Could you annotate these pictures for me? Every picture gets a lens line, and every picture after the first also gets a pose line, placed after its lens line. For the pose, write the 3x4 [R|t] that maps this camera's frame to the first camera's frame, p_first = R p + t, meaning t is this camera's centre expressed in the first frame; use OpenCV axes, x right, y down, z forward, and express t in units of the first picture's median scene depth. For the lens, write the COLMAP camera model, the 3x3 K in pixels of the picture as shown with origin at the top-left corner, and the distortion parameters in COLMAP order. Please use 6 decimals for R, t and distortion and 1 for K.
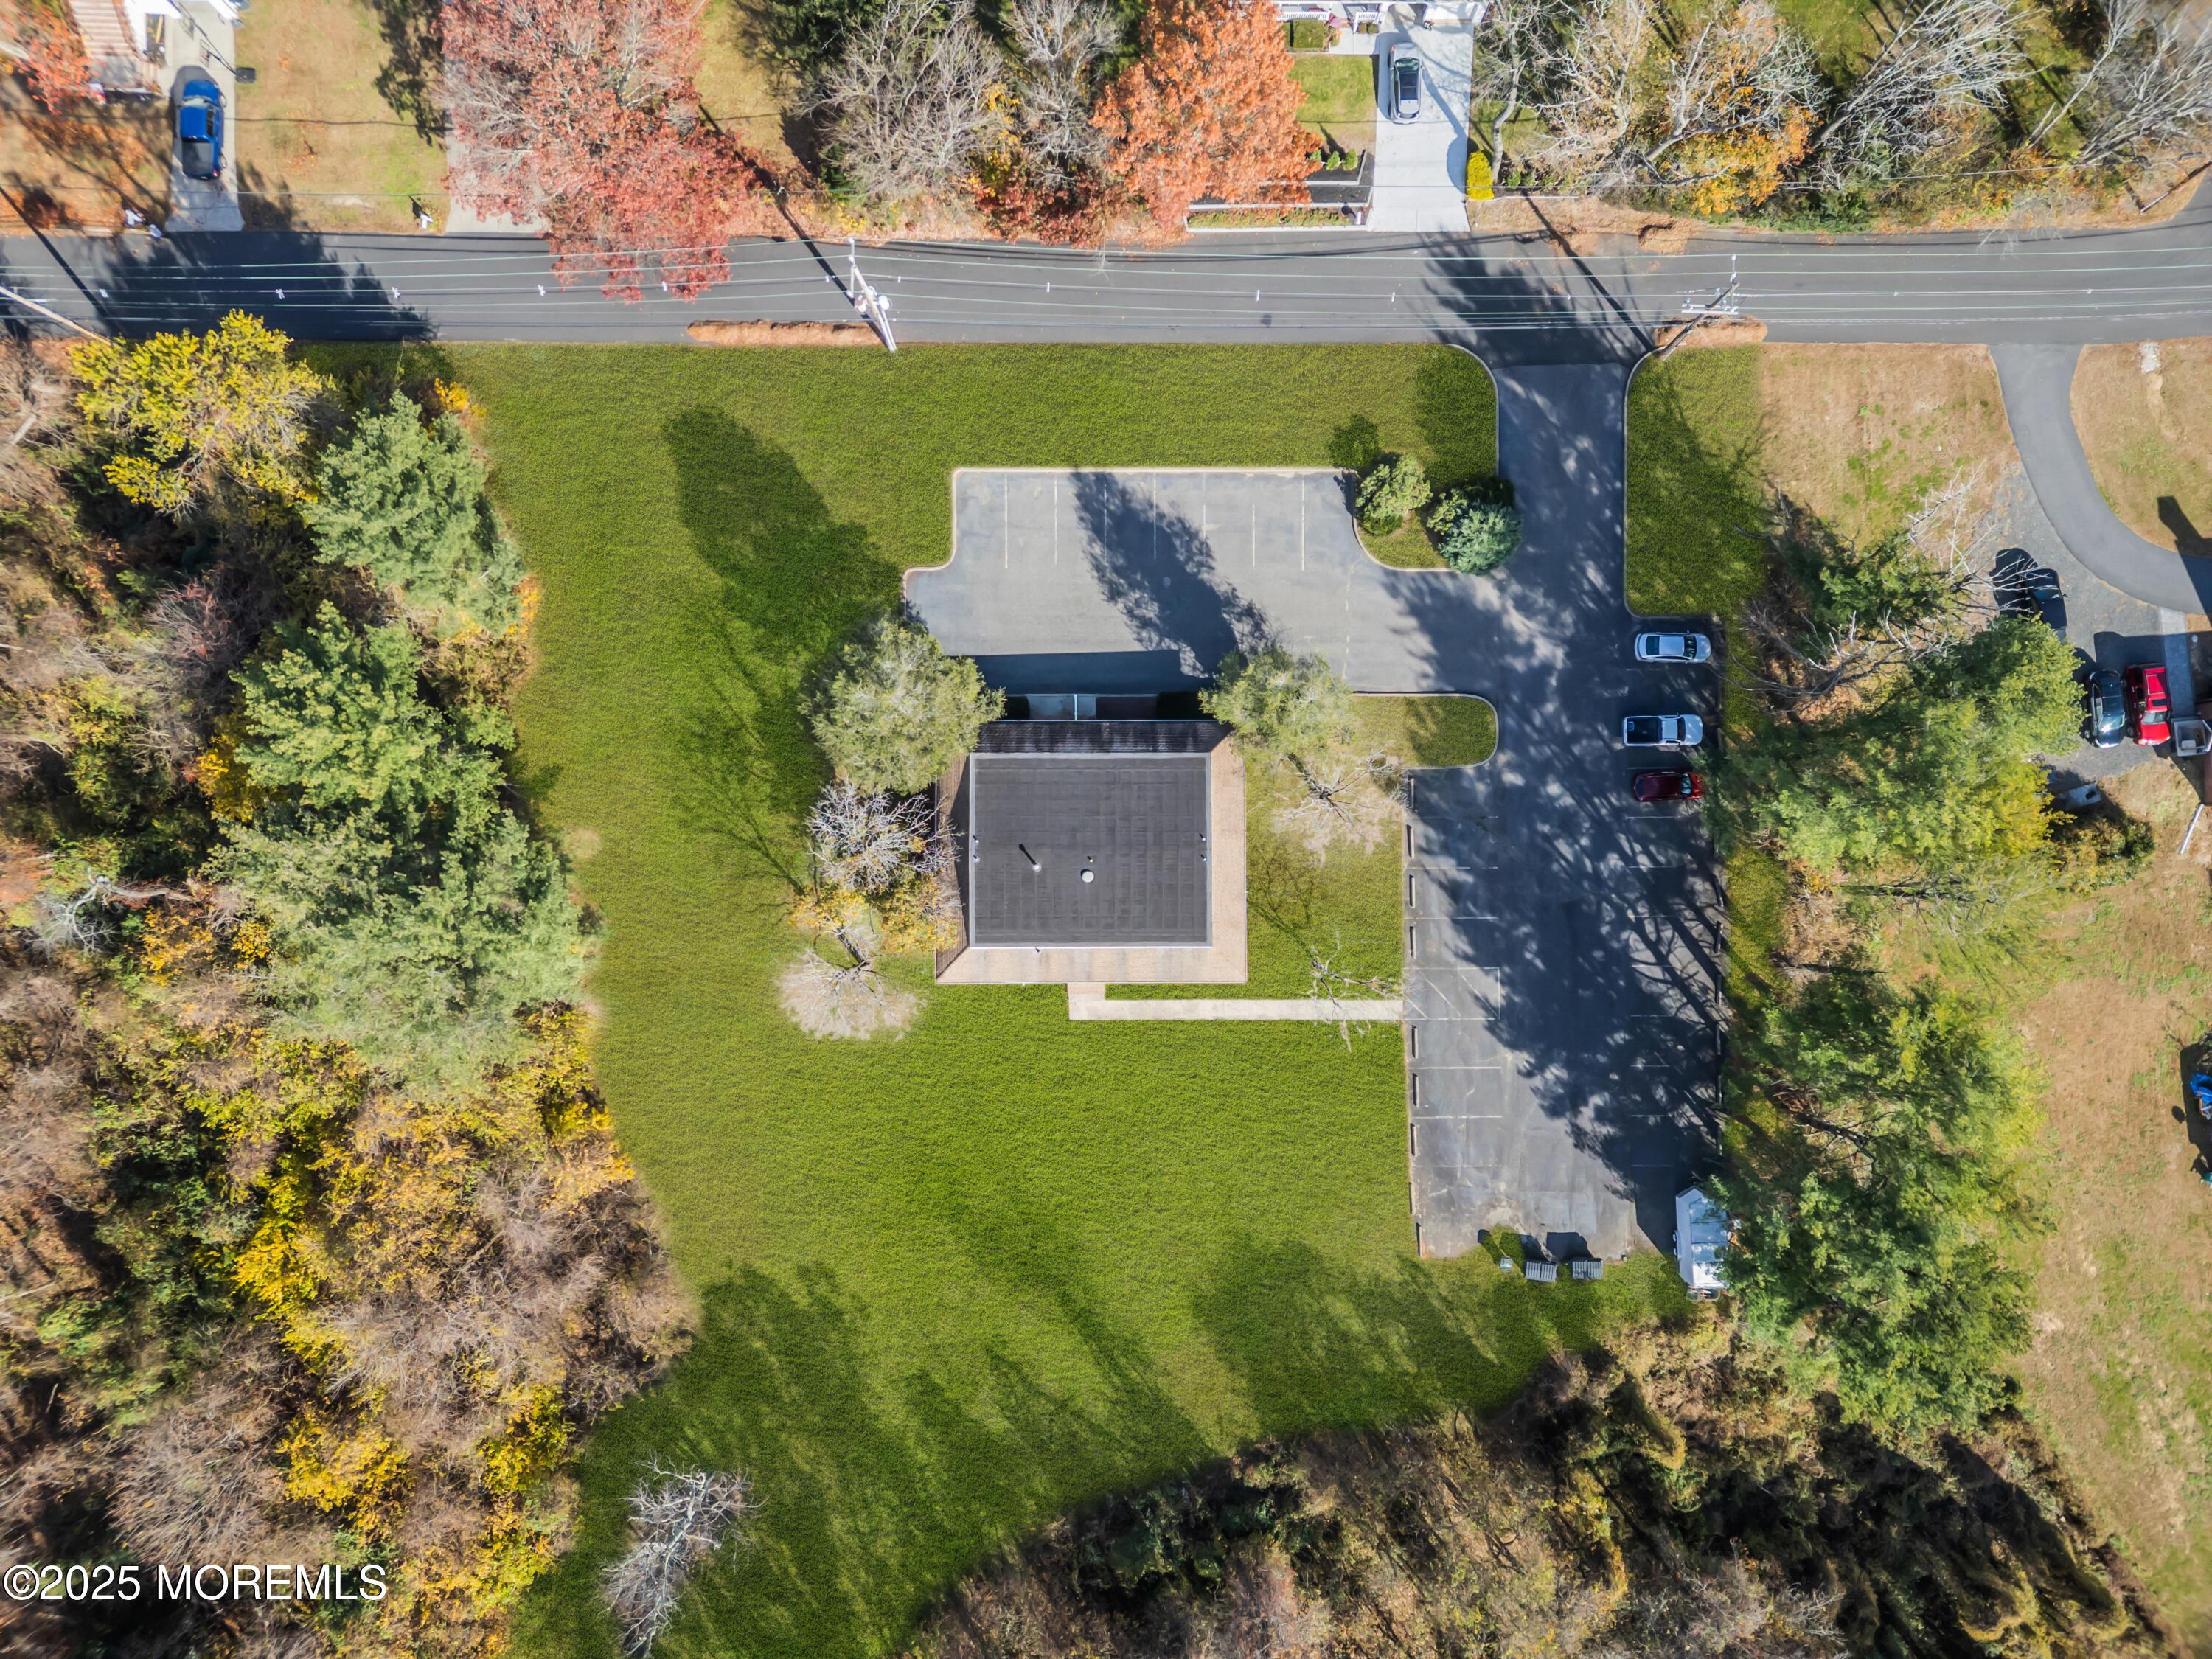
lens RADIAL K [[1534.9, 0, 1108.1], [0, 1534.9, 815.9], [0, 0, 1]] dist [0.080185, -0.079988]
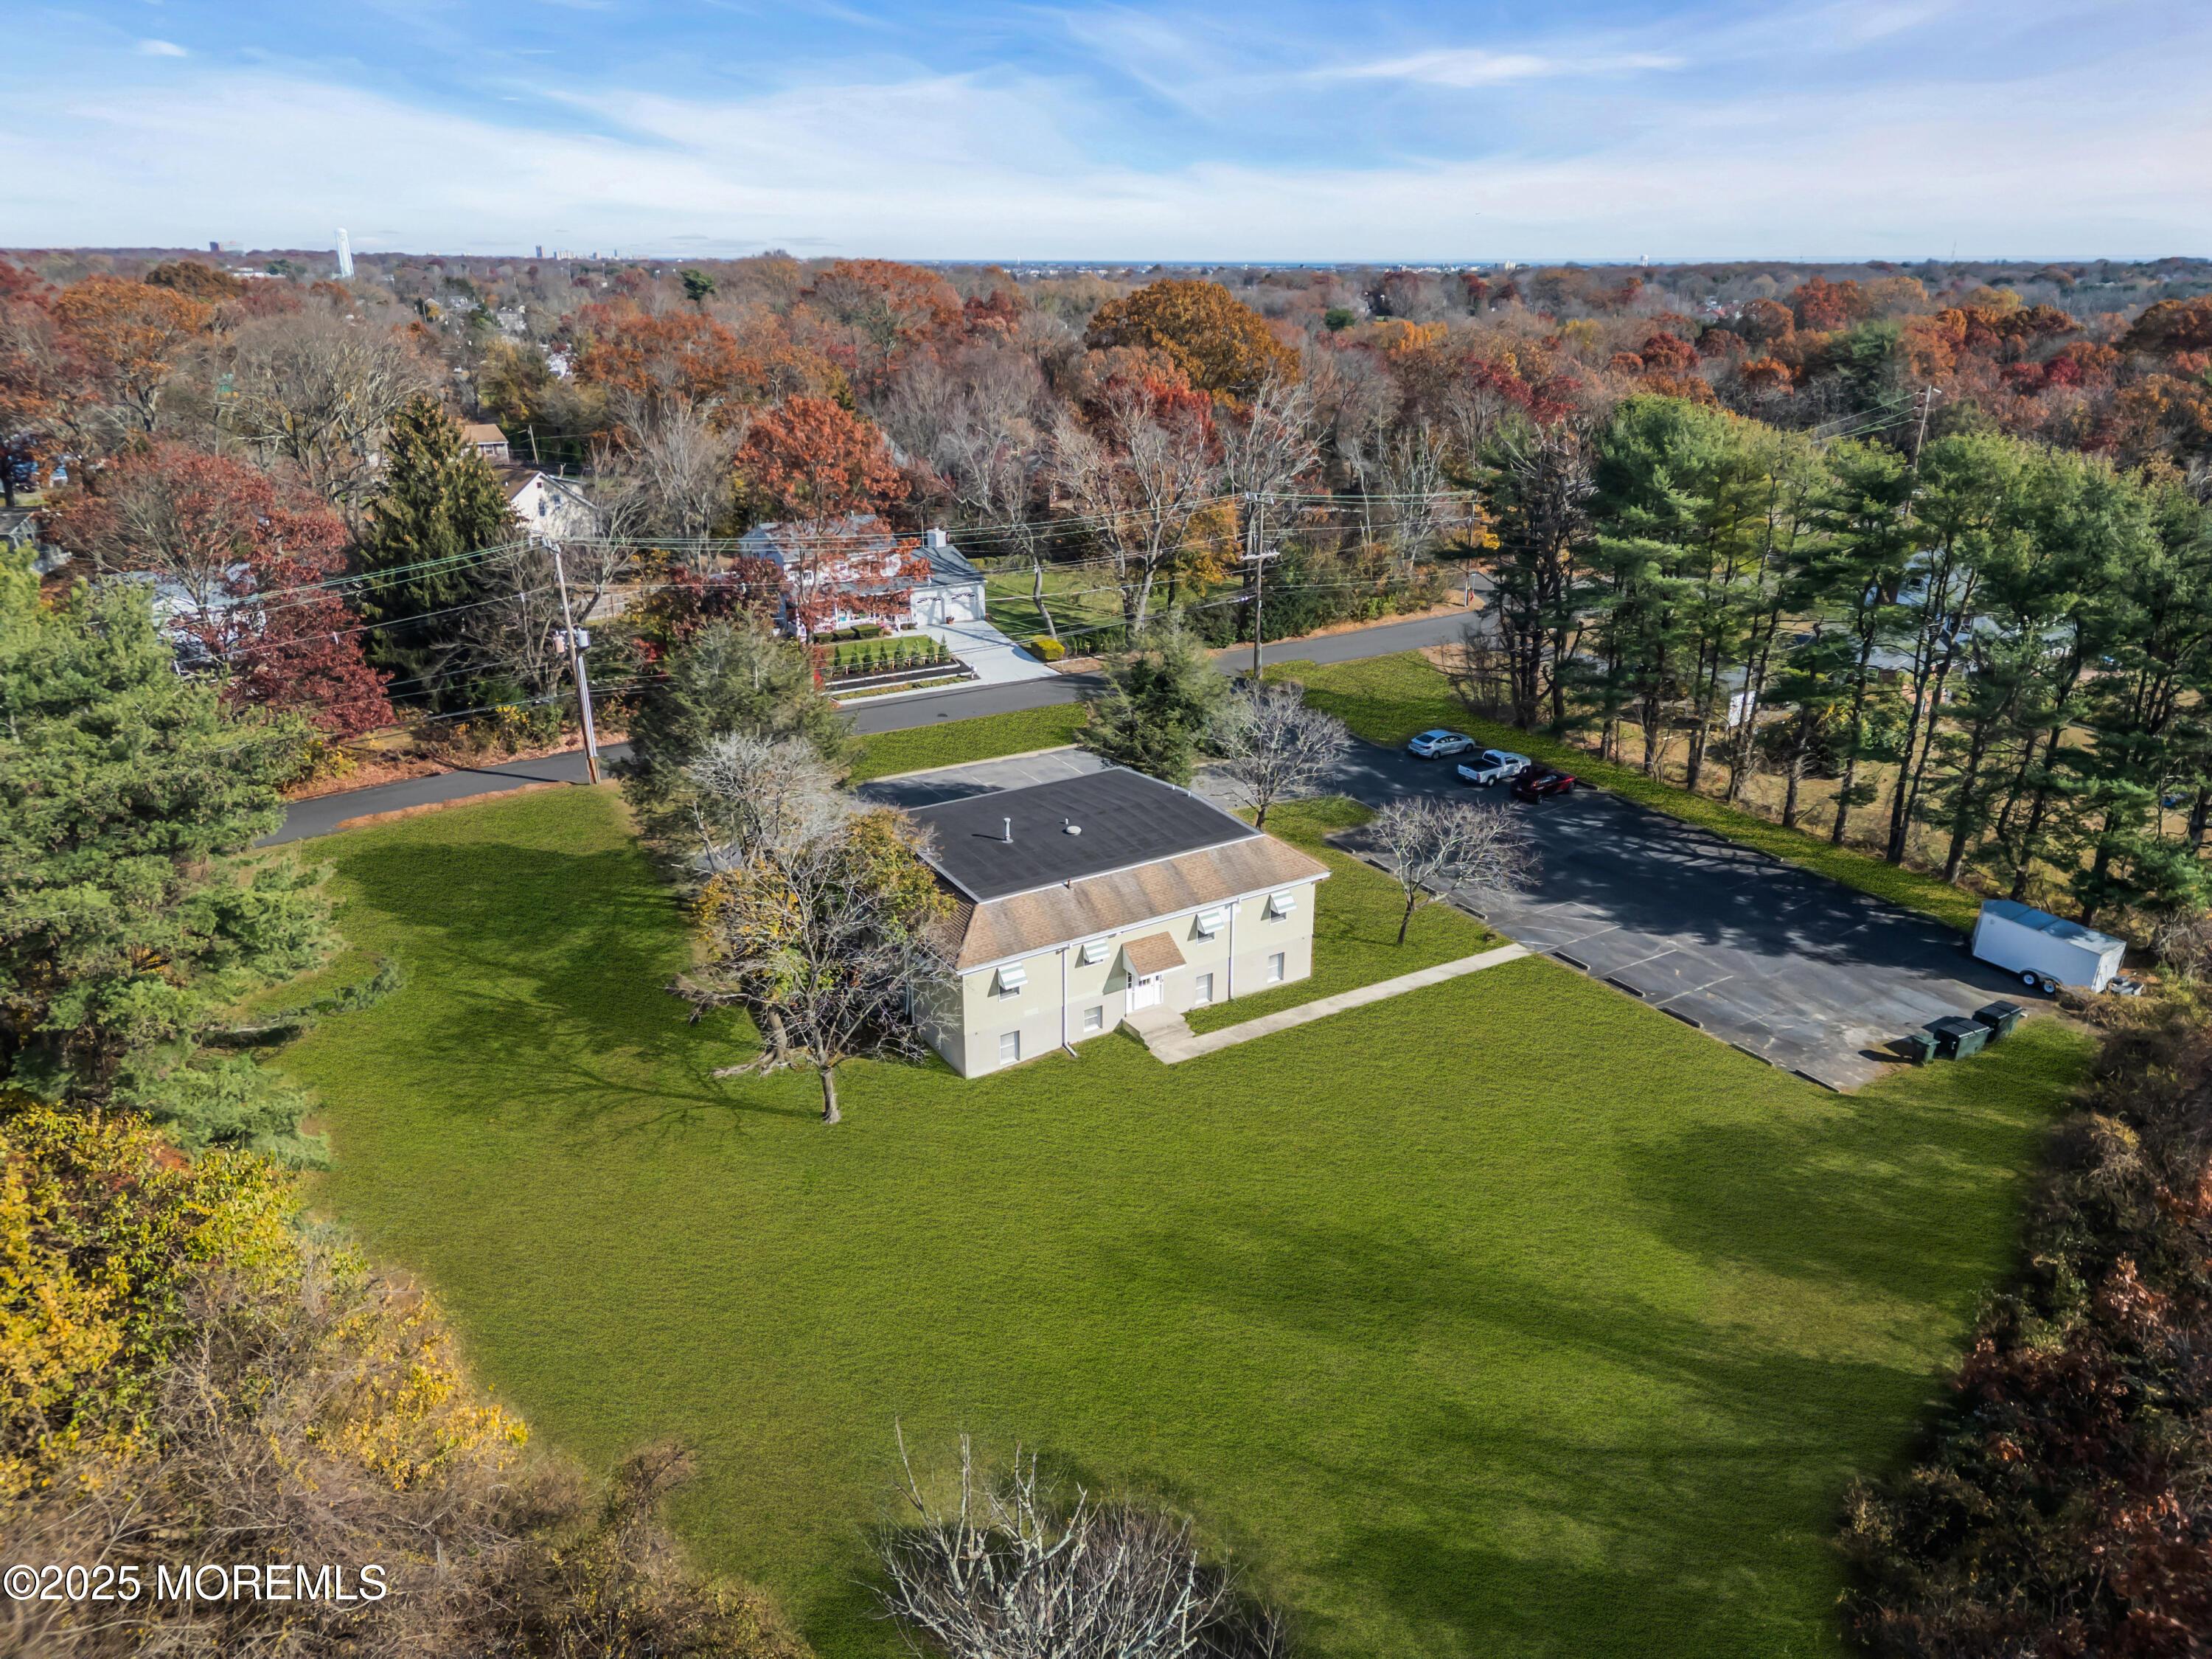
lens RADIAL K [[1523.9, 0, 1099.8], [0, 1523.9, 840.6], [0, 0, 1]] dist [0.072532, -0.083604]
pose [[0.843721, -0.201463, 0.497541, -0.350132], [0.536510, 0.345963, -0.769718, 0.580349], [-0.017061, 0.916364, 0.399983, 0.672395]]
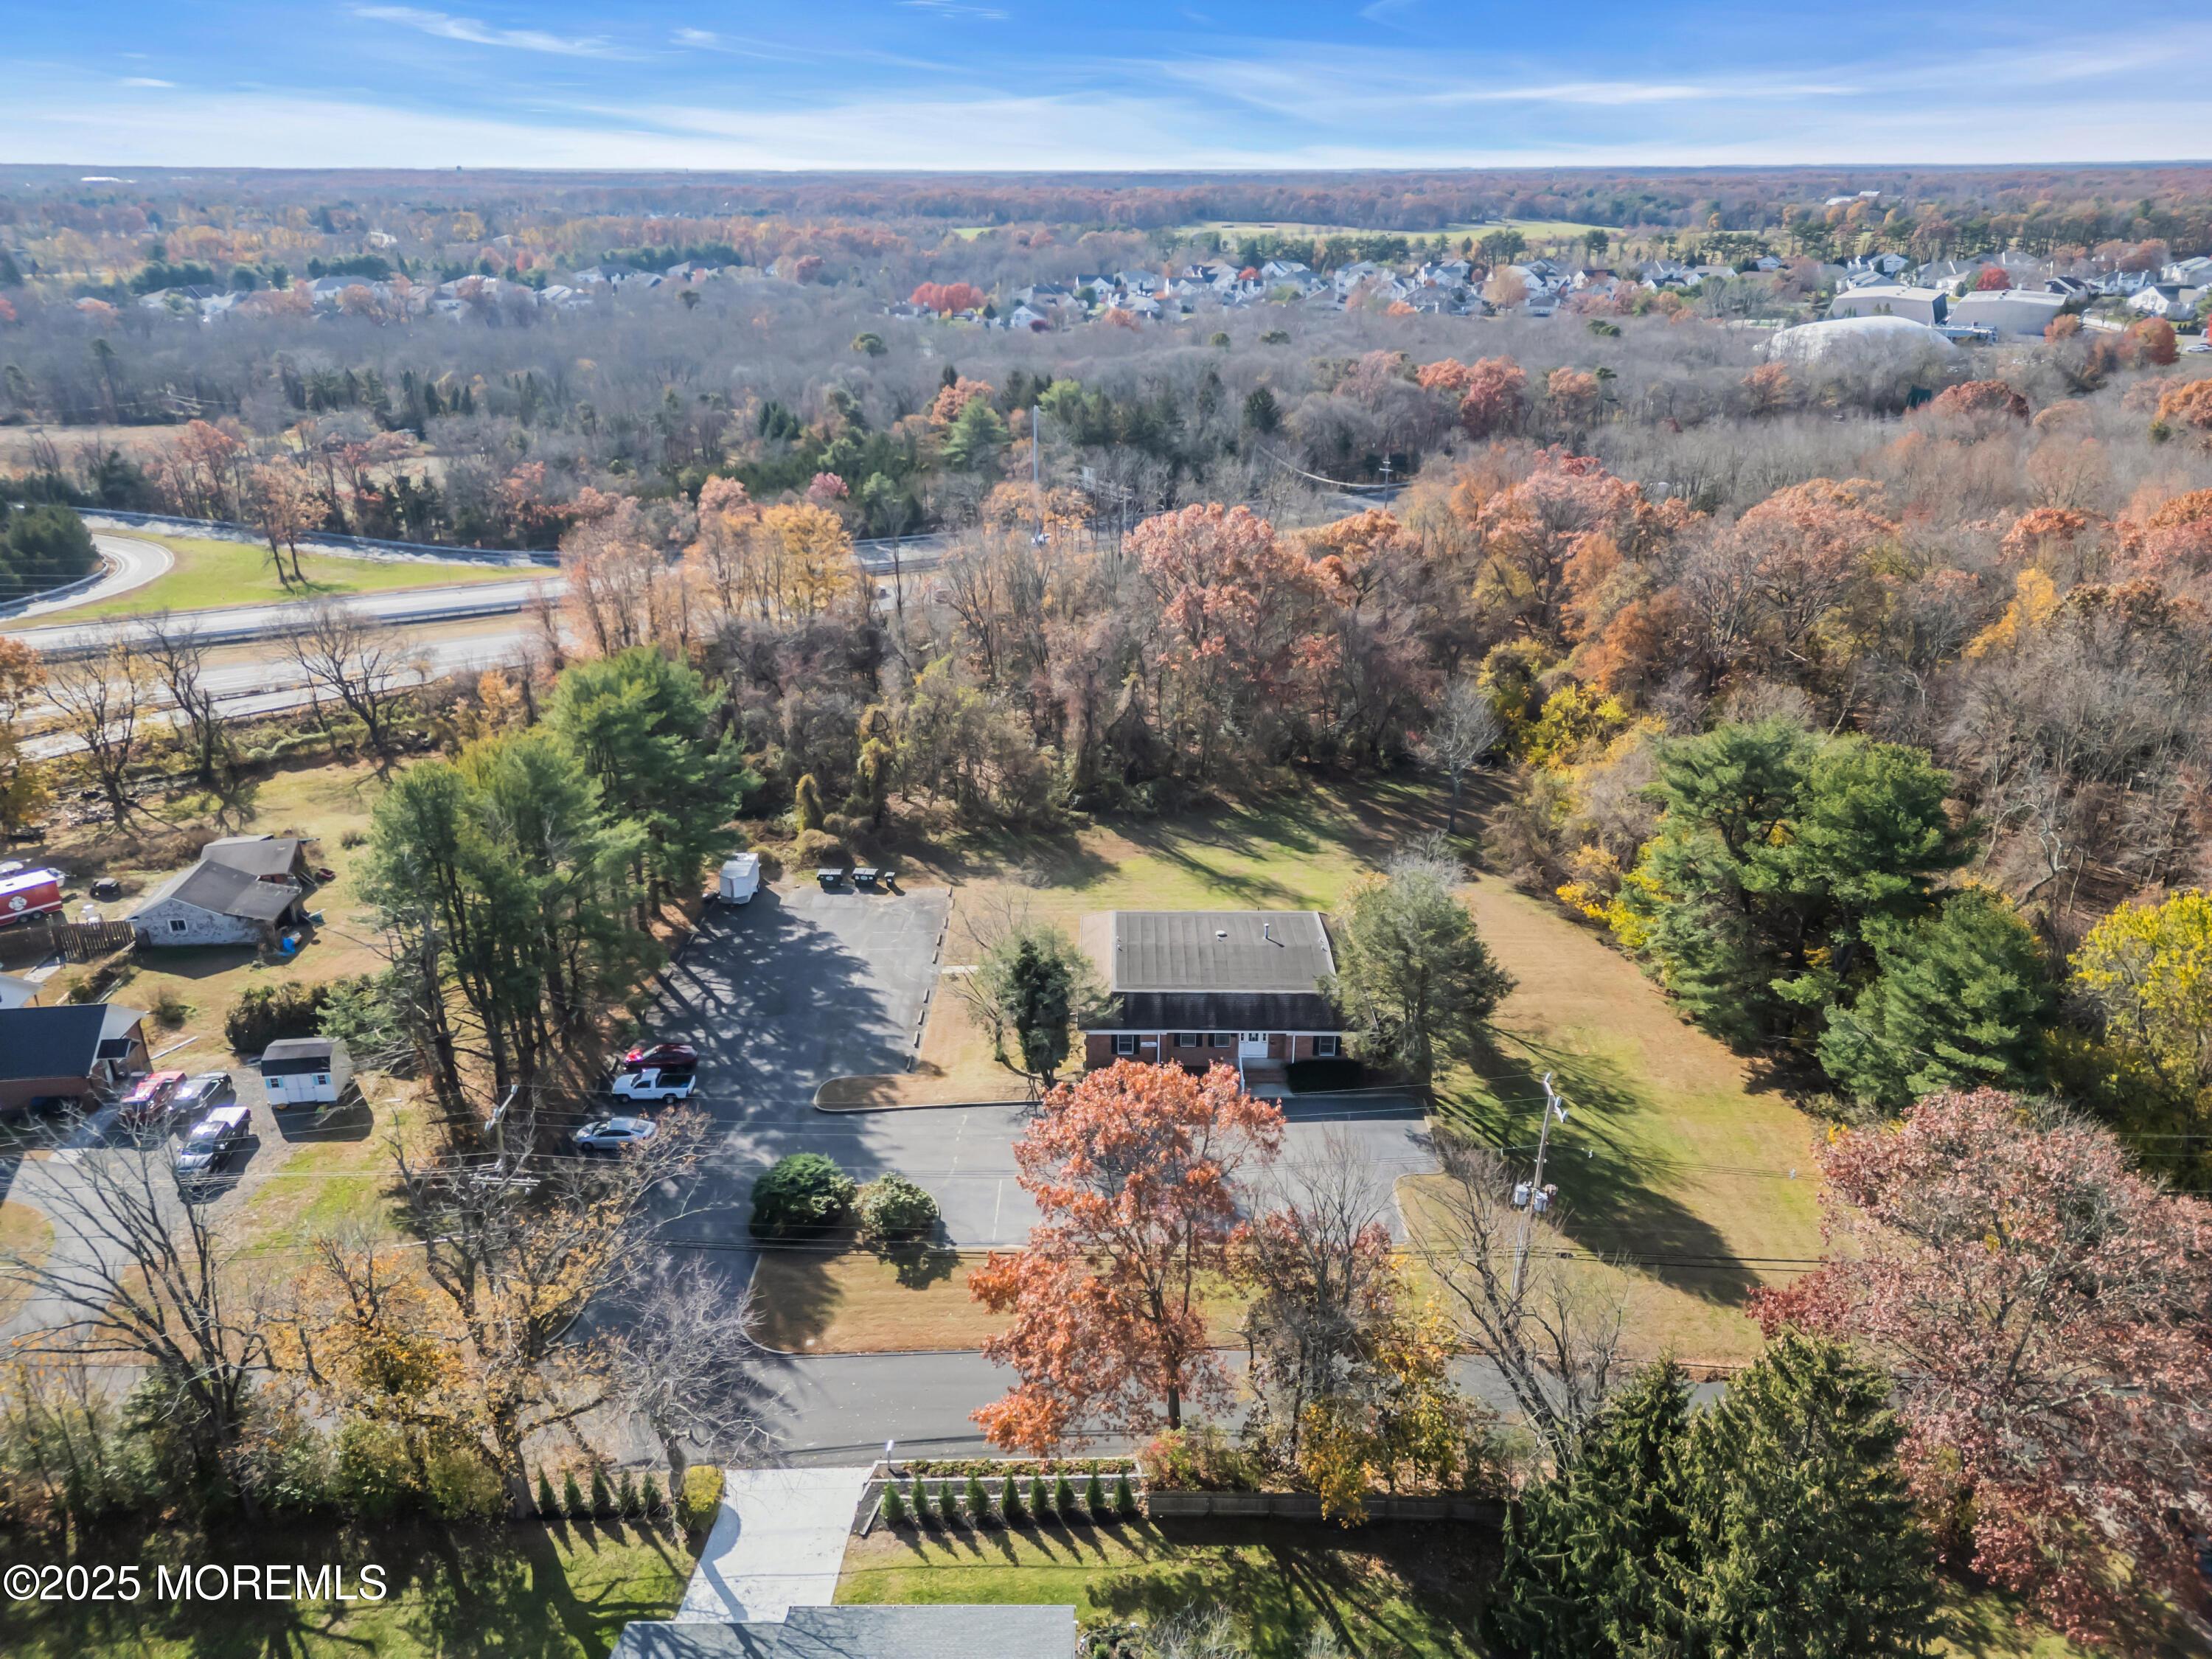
lens RADIAL K [[1534.9, 0, 1108.1], [0, 1534.9, 815.9], [0, 0, 1]] dist [0.080185, -0.079988]
pose [[-0.999928, -0.011868, 0.001772, 0.063497], [0.005667, -0.336907, 0.941521, -0.950102], [-0.010577, 0.941463, 0.336950, 0.504477]]
